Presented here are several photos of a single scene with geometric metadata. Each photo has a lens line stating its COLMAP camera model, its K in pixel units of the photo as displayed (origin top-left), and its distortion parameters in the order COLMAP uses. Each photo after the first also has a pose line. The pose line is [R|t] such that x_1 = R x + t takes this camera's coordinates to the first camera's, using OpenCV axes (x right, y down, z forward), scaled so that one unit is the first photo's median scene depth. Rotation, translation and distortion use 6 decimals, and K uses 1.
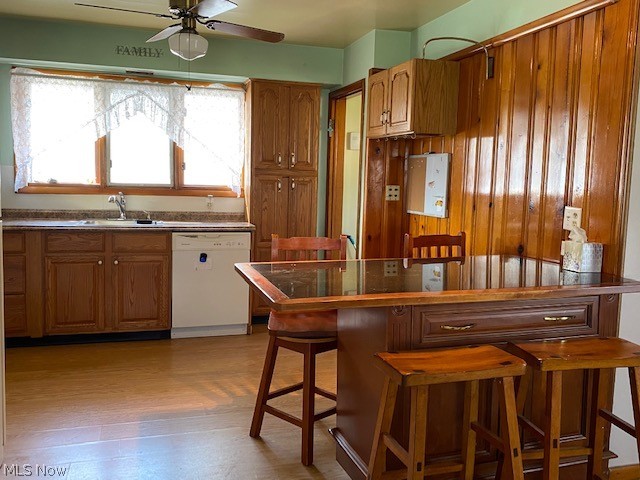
lens RADIAL K [[567.5, 0, 326.5], [0, 567.5, 235.0], [0, 0, 1]] dist [0.069459, -0.120819]
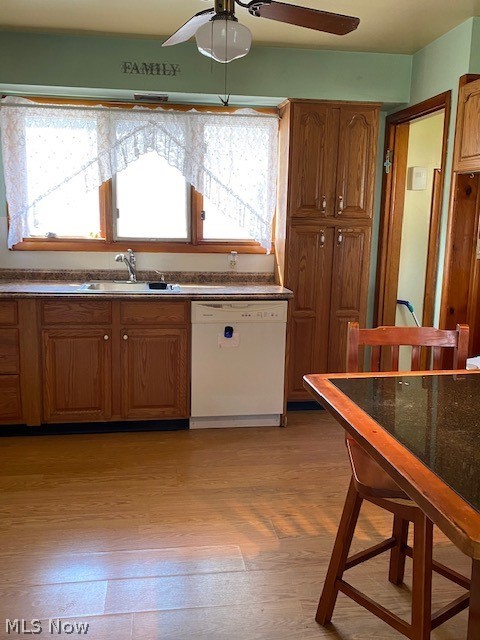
lens RADIAL K [[567.5, 0, 236.9], [0, 567.5, 318.4], [0, 0, 1]] dist [0.069459, -0.120819]
pose [[0.987910, 0.017016, -0.154091, -0.082281], [-0.006823, 0.997767, 0.066437, -0.031423], [0.154877, -0.064582, 0.985821, 0.218749]]
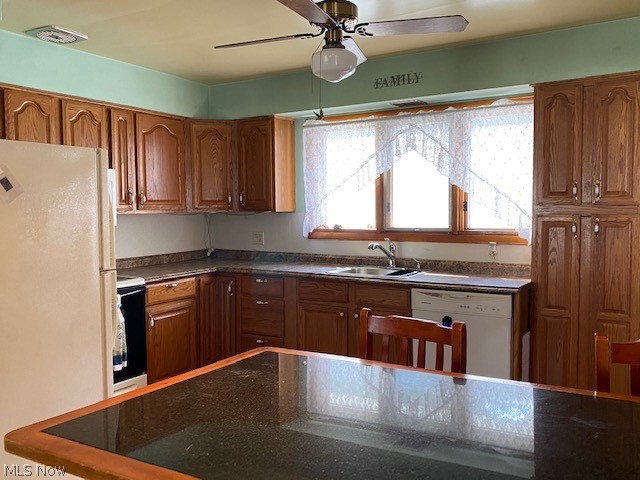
lens RADIAL K [[567.5, 0, 318.4], [0, 567.5, 240.6], [0, 0, 1]] dist [0.069459, -0.120819]
pose [[0.656642, 0.009276, -0.754146, 0.254483], [-0.051008, 0.998181, -0.032136, -0.037643], [0.752476, 0.059570, 0.655920, 0.336635]]
